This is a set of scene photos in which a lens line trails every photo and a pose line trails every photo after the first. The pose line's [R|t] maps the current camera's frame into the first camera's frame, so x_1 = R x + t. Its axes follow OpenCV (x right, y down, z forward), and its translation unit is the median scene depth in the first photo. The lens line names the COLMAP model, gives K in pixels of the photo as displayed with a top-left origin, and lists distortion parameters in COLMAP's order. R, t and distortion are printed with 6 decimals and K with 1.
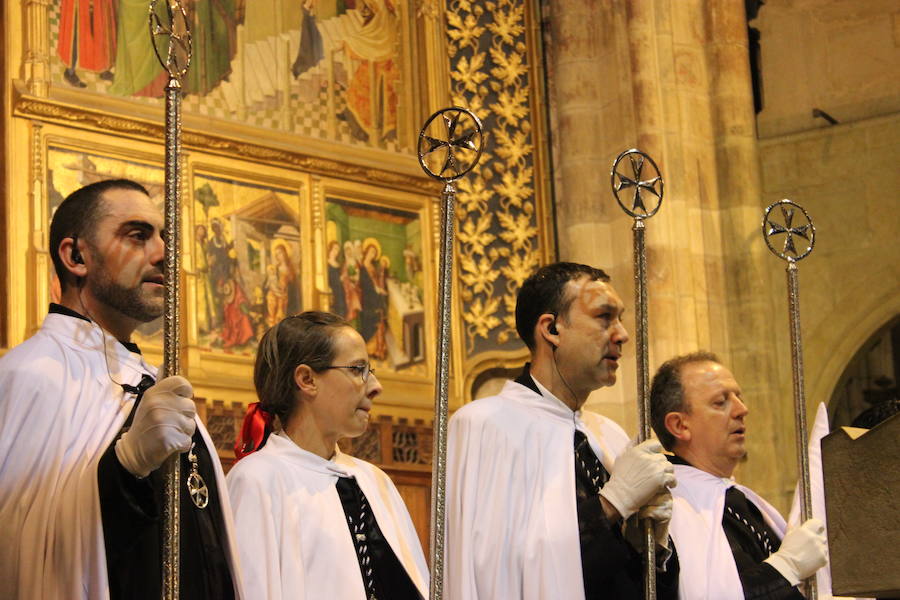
lens RADIAL K [[2124.9, 0, 450.4], [0, 2124.9, 301.9], [0, 0, 1]] dist [0.069389, 0.000000]
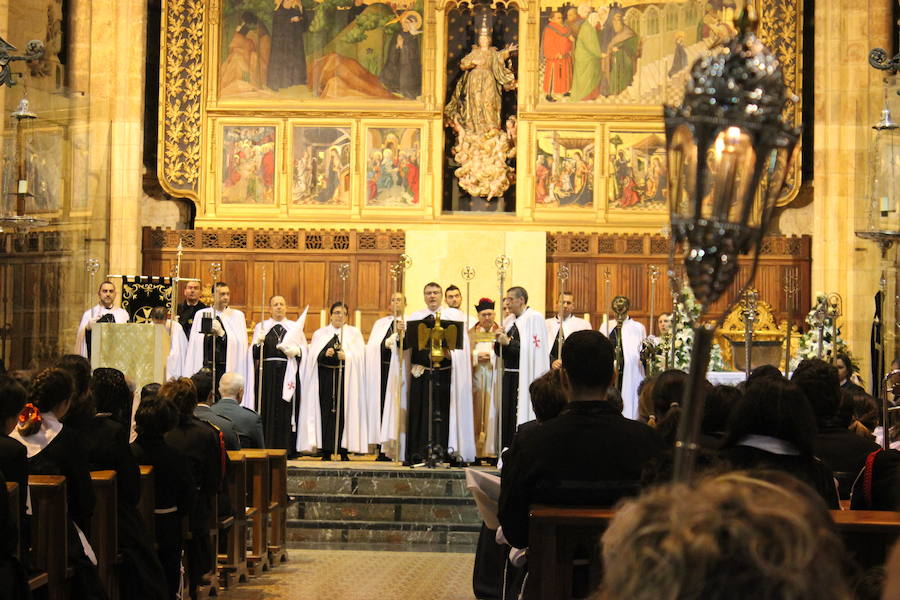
lens RADIAL K [[2124.9, 0, 445.0], [0, 2124.9, 299.8], [0, 0, 1]] dist [0.069389, 0.000000]
pose [[0.702057, 0.025724, -0.711656, 1.323342], [0.096859, 0.986611, 0.131215, -0.189449], [0.705503, -0.161051, 0.690166, -0.702052]]
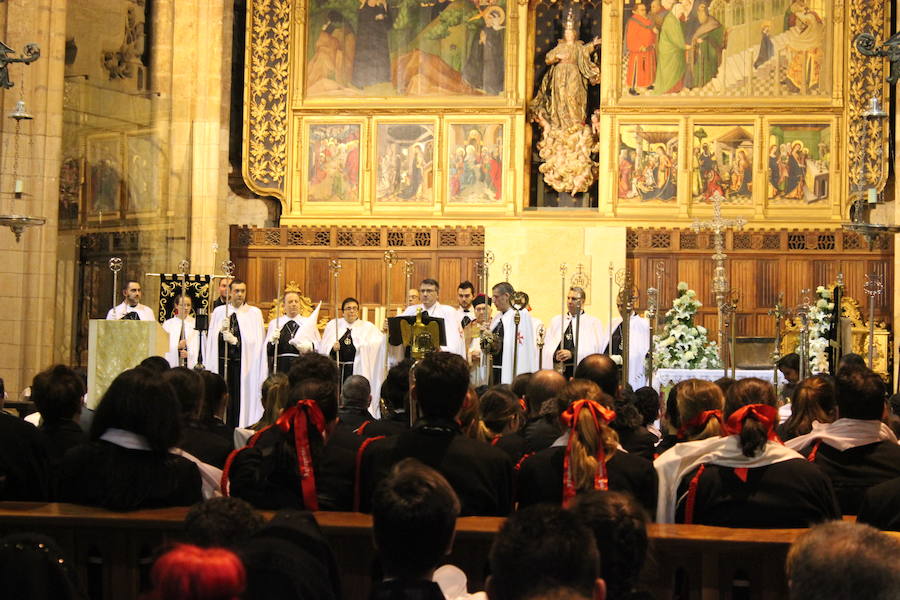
lens RADIAL K [[2124.9, 0, 450.4], [0, 2124.9, 300.1], [0, 0, 1]] dist [0.069389, 0.000000]
pose [[0.598092, 0.024655, -0.801048, 1.458106], [0.116388, 0.986258, 0.117255, -0.162529], [0.792931, -0.163361, 0.587004, -0.529468]]
